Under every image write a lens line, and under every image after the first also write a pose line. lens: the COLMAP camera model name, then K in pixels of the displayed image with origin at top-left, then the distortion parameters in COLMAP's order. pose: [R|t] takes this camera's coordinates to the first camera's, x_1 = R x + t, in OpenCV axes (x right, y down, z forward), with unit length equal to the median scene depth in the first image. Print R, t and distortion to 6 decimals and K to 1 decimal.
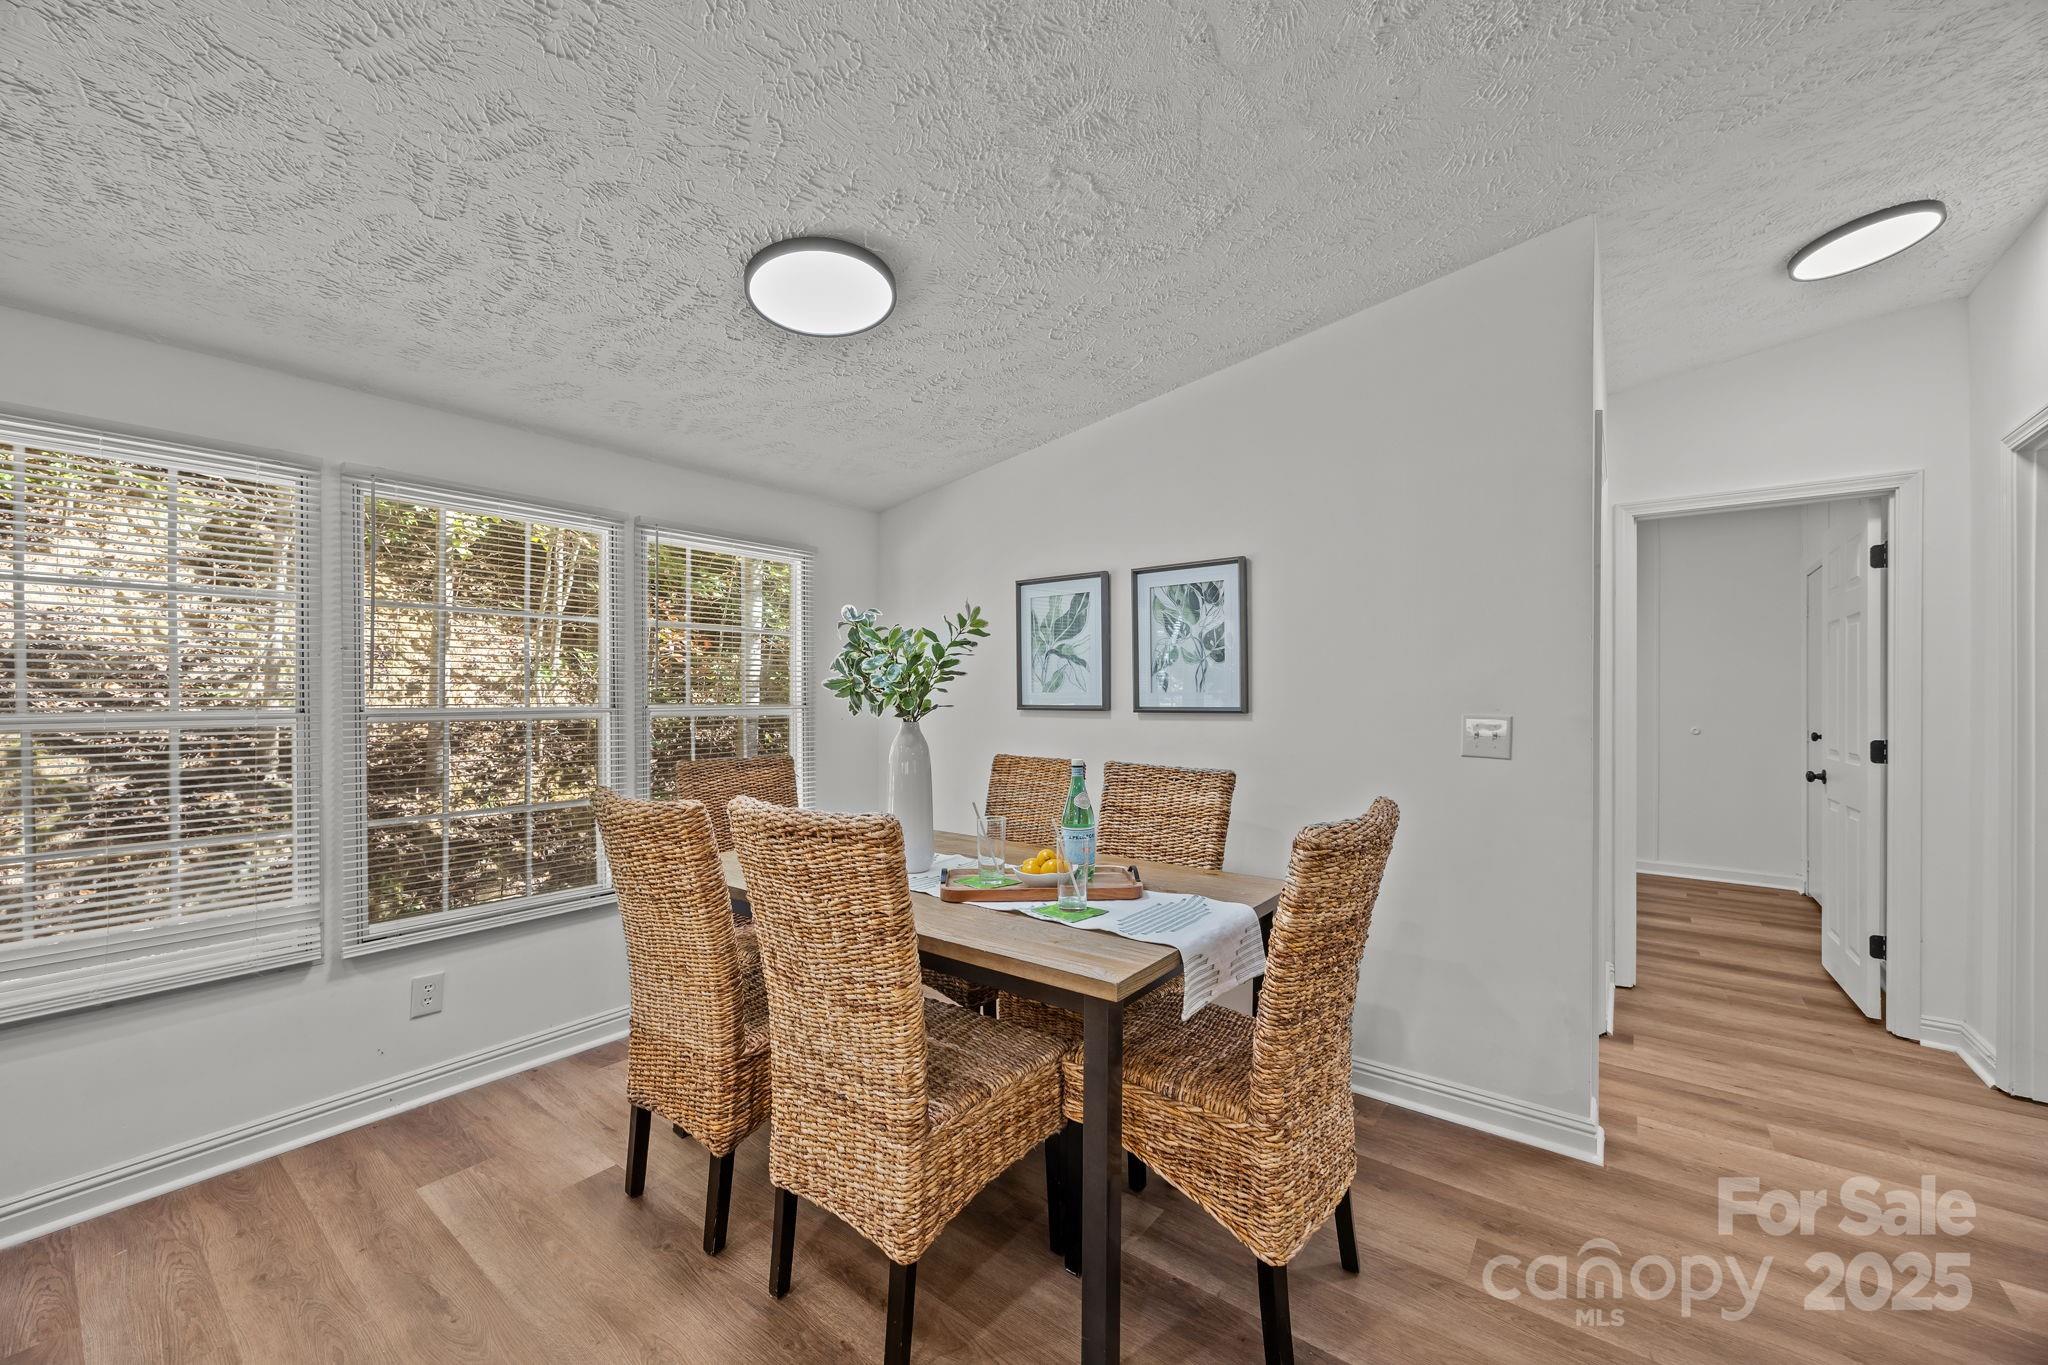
lens RADIAL K [[781.8, 0, 1025.9], [0, 781.8, 695.1], [0, 0, 1]] dist [-0.001363, 0.000140]
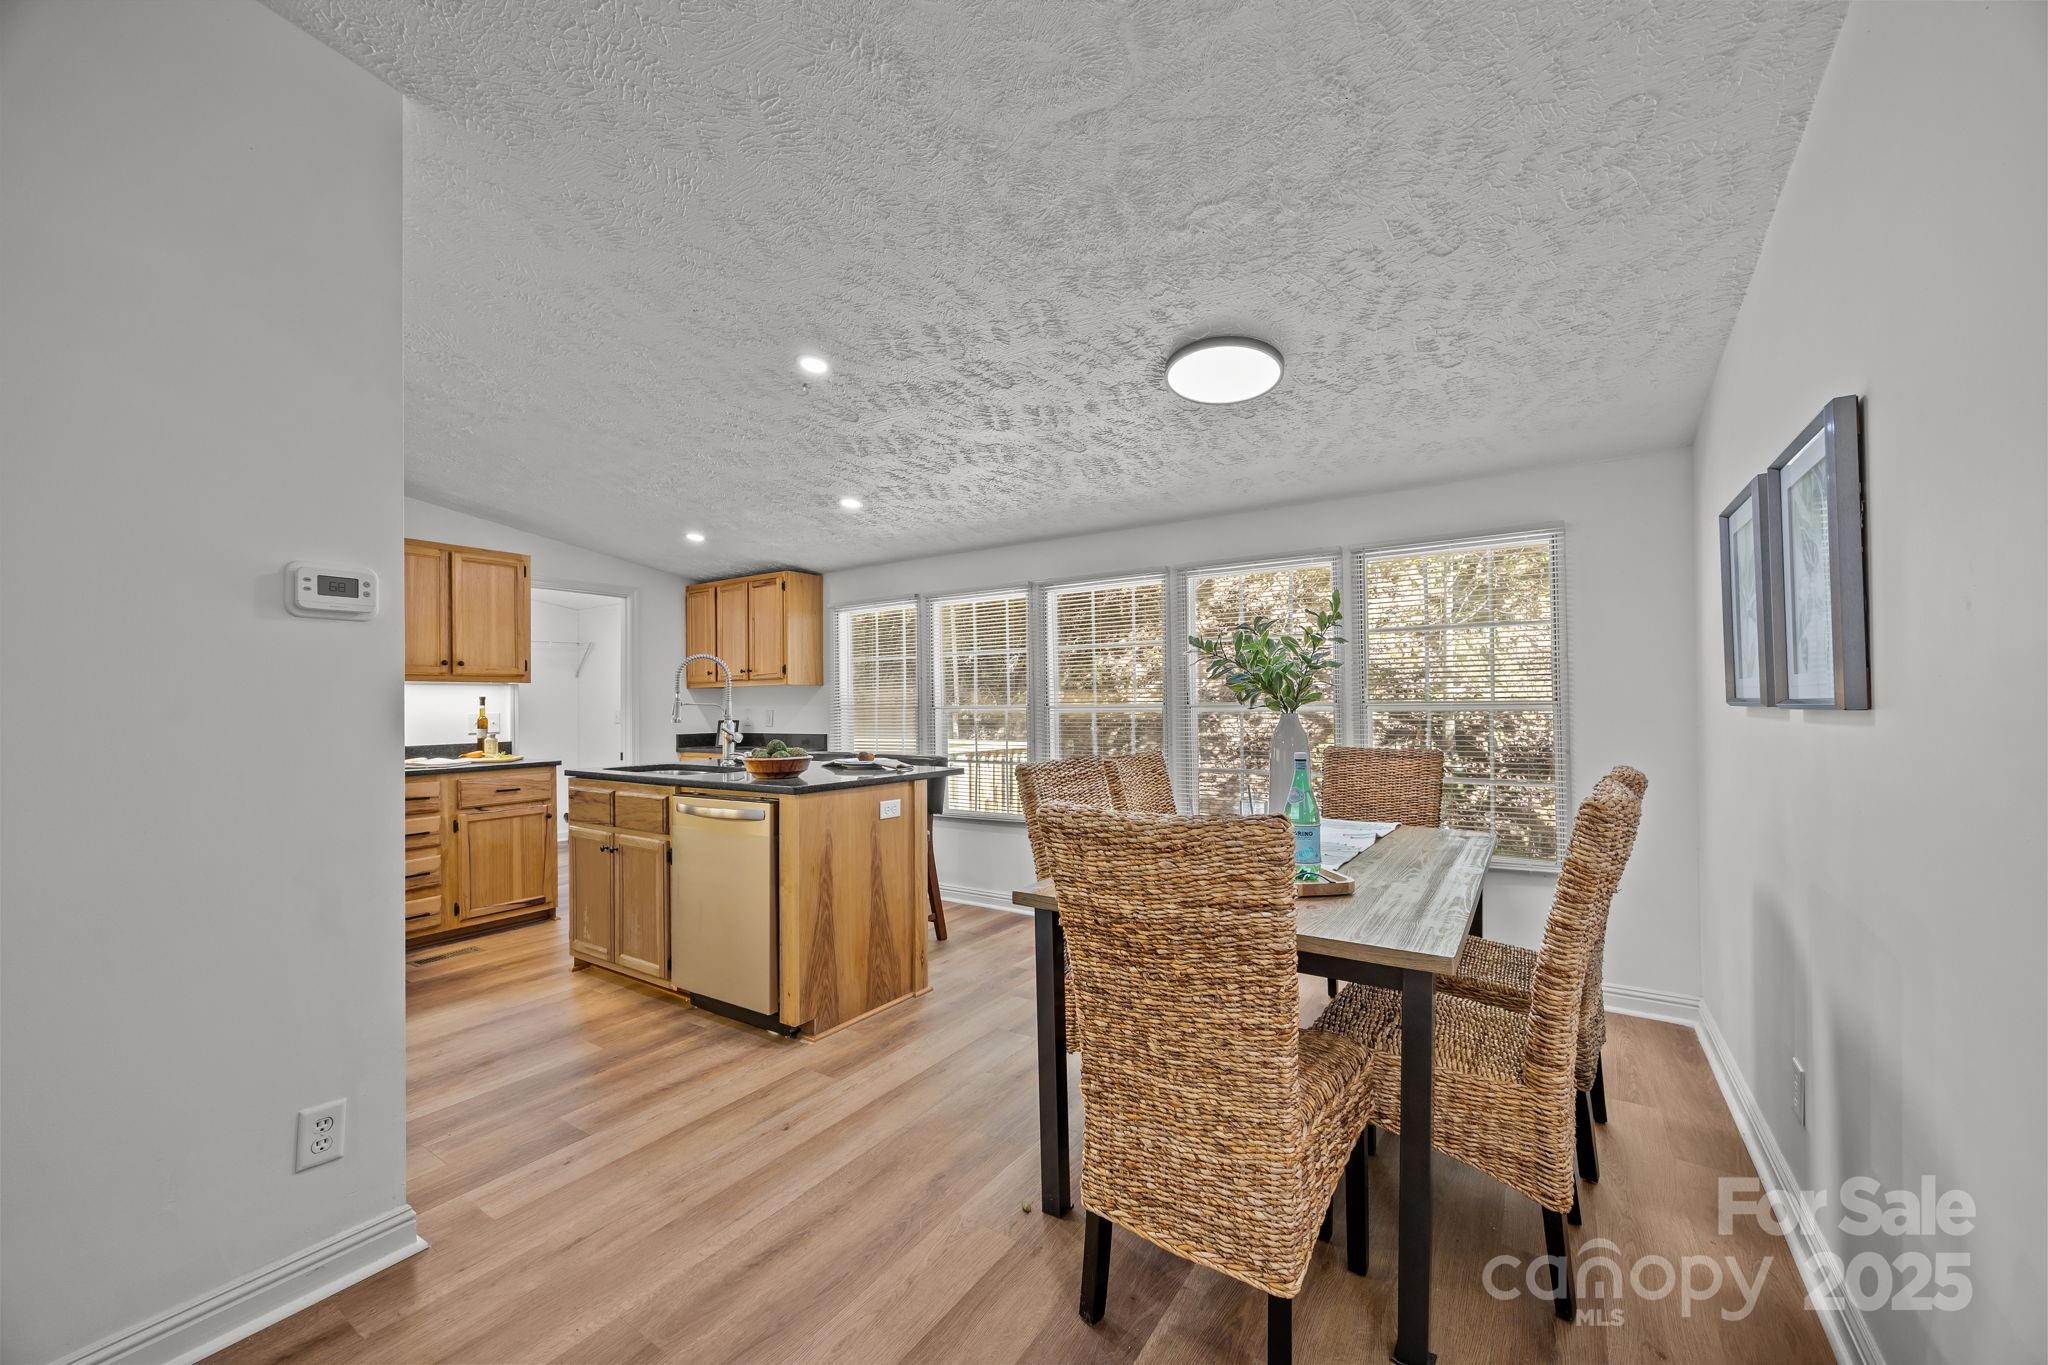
lens RADIAL K [[781.8, 0, 1025.9], [0, 781.8, 695.1], [0, 0, 1]] dist [-0.001363, 0.000140]
pose [[0.070777, -0.007483, -0.997464, 1.018892], [0.010307, 0.999924, -0.006770, 0.009759], [0.997439, -0.009802, 0.070849, 0.614051]]
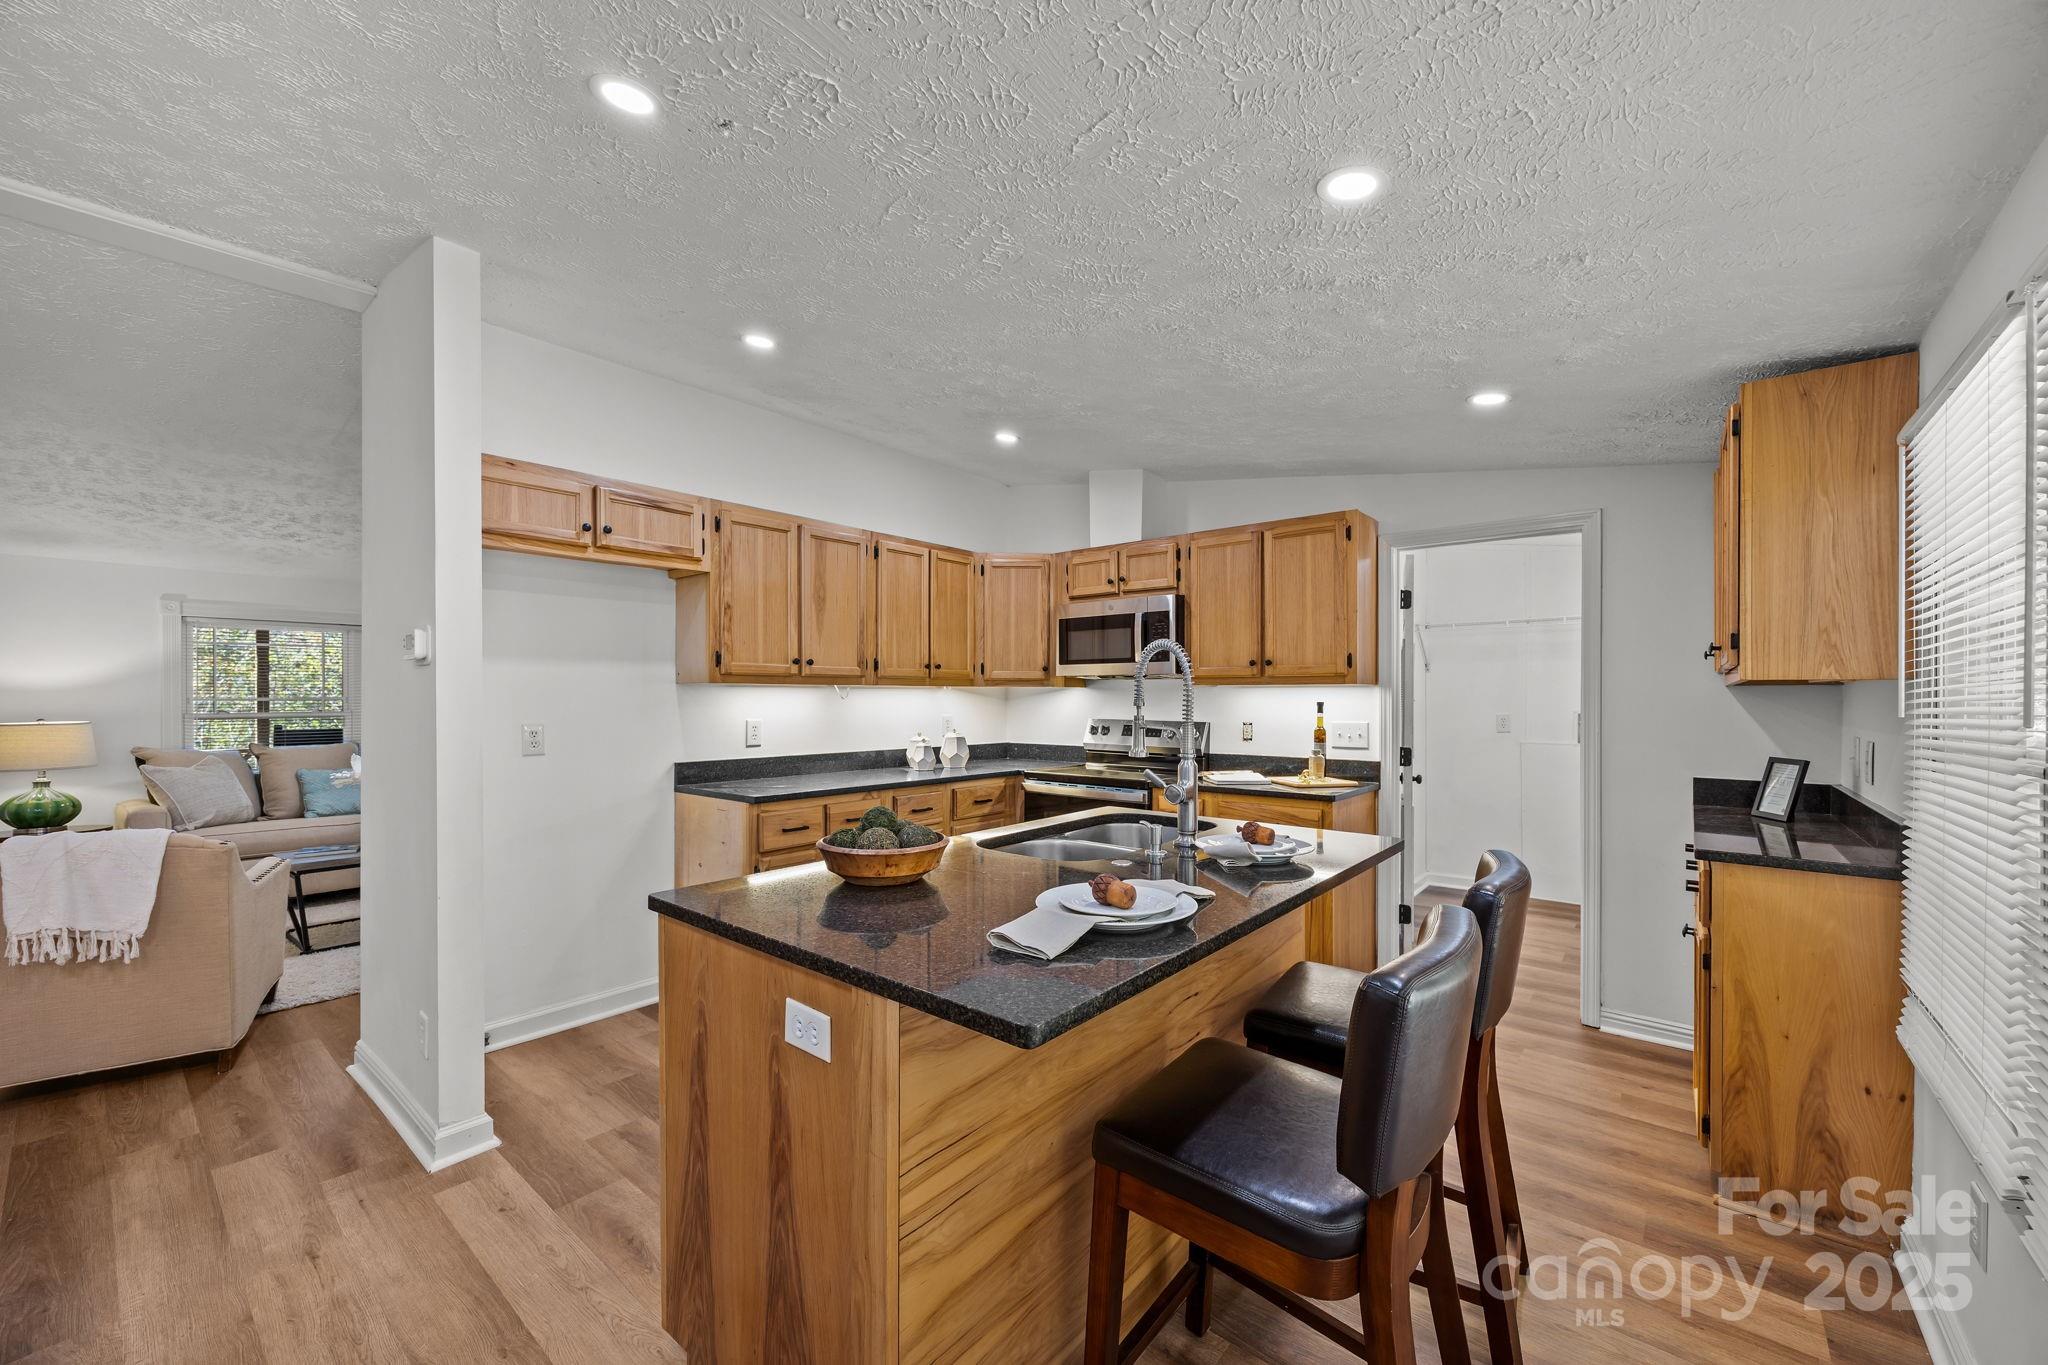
lens RADIAL K [[793.4, 0, 1032.1], [0, 793.4, 698.7], [0, 0, 1]] dist [-0.002724, 0.000017]
pose [[-0.999429, 0.002122, 0.033727, -0.823239], [0.002238, 0.999992, 0.003402, -0.034221], [-0.033720, 0.003476, -0.999425, 1.071397]]
